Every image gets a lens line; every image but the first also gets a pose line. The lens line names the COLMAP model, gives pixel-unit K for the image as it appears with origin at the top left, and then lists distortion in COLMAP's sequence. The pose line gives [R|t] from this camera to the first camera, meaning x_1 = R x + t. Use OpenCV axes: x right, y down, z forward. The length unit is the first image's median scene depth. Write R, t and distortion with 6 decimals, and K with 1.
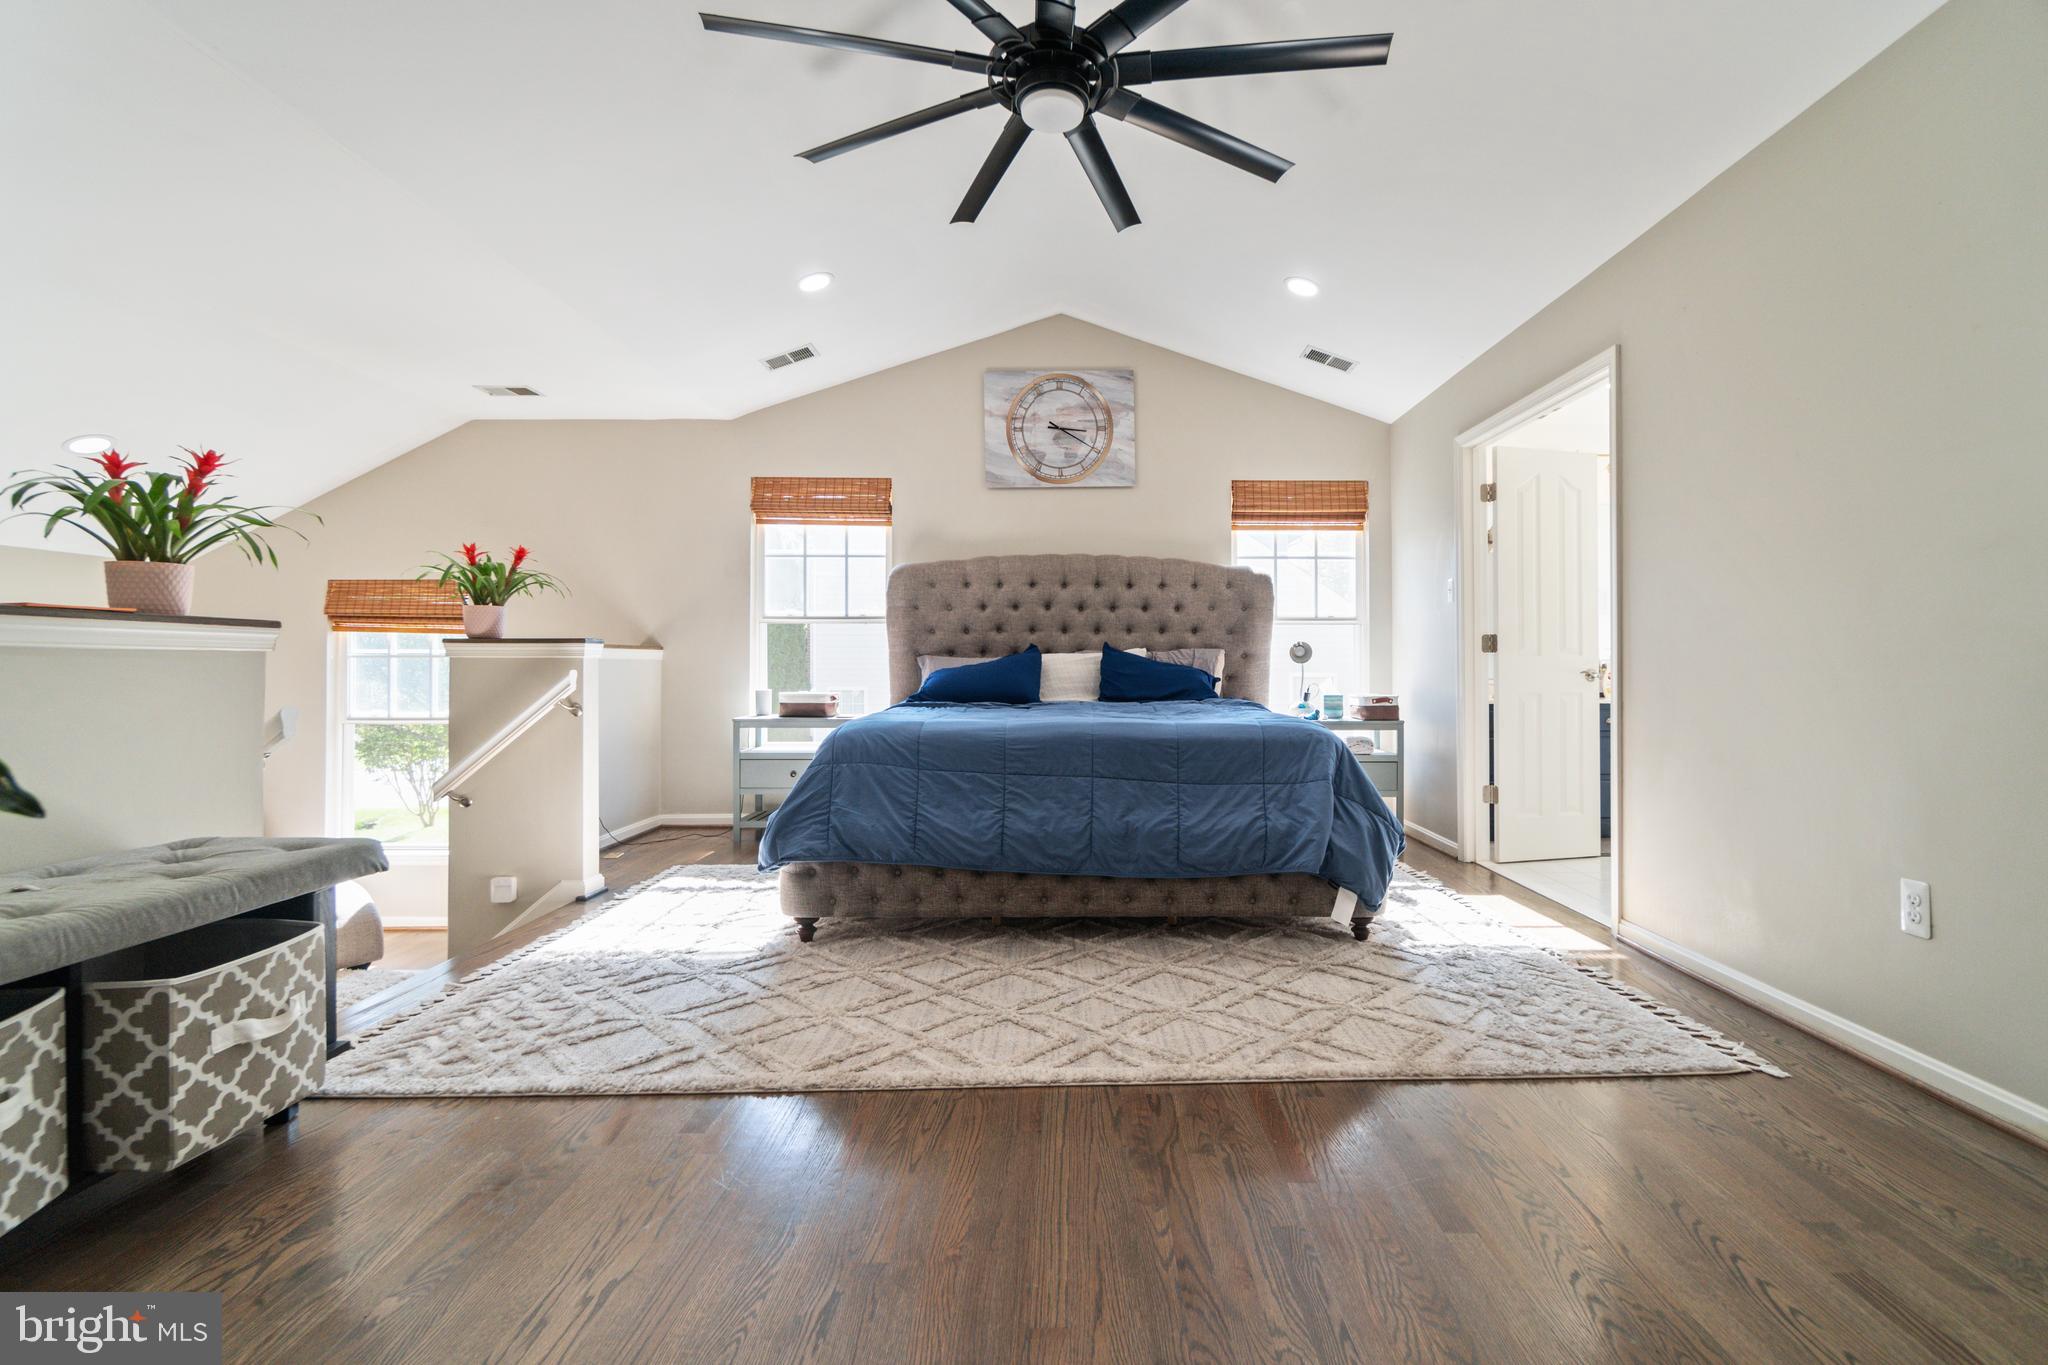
lens RADIAL K [[914.1, 0, 1064.4], [0, 914.1, 660.0], [0, 0, 1]] dist [-0.000383, -0.000481]
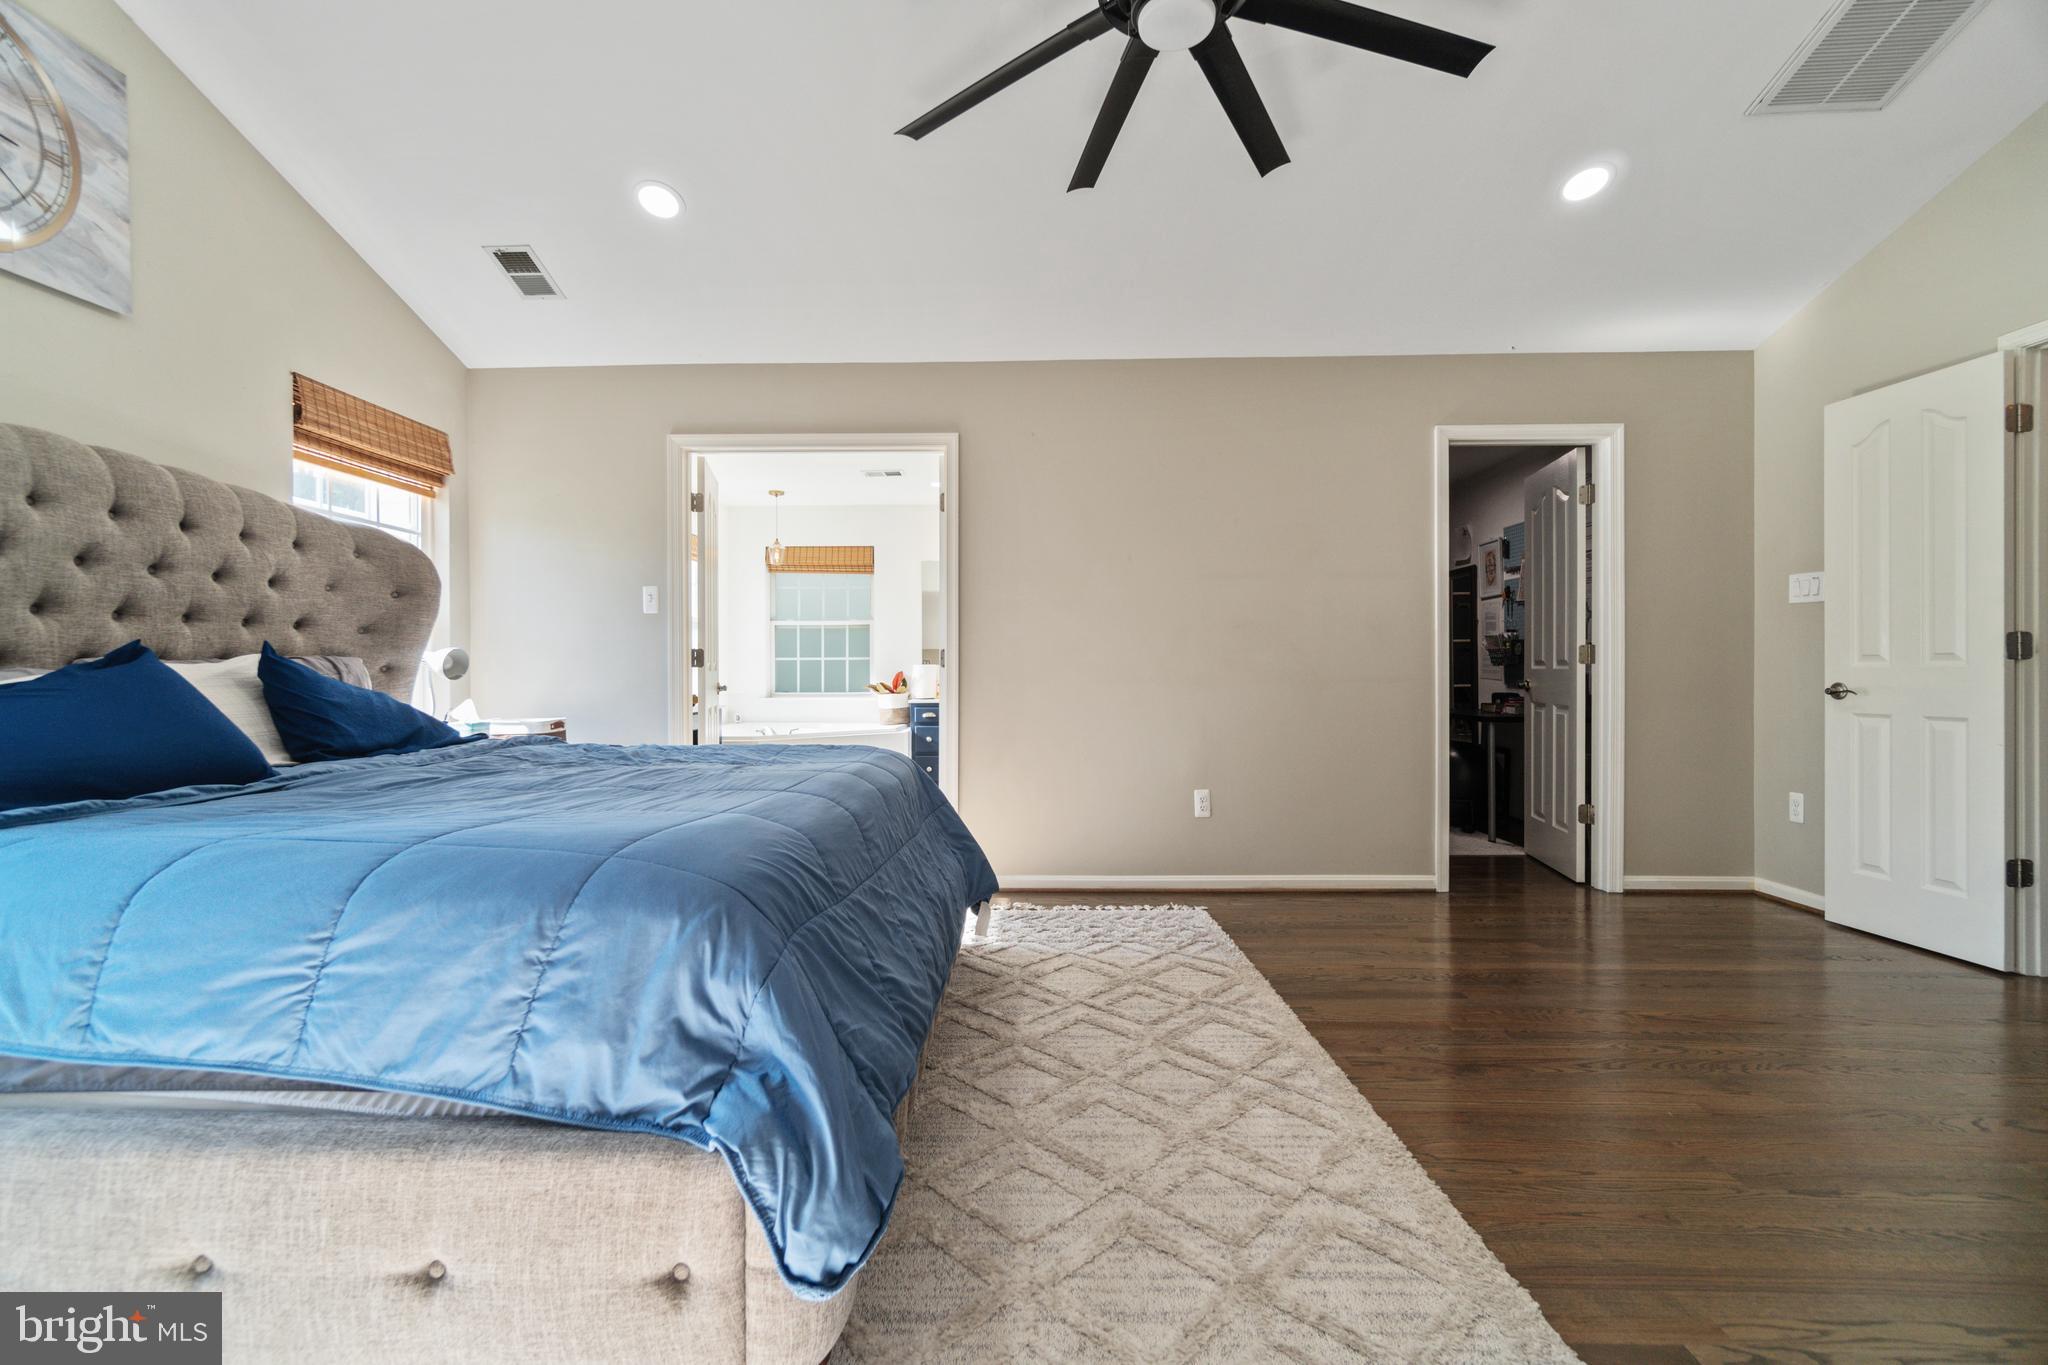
lens RADIAL K [[877.0, 0, 1043.5], [0, 877.0, 670.6], [0, 0, 1]] dist [-0.000534, 0.000080]
pose [[0.022675, 0.000003, 0.999743, -0.393448], [-0.005353, 0.999986, 0.000119, -0.005949], [-0.999729, -0.005354, 0.022675, 0.528039]]
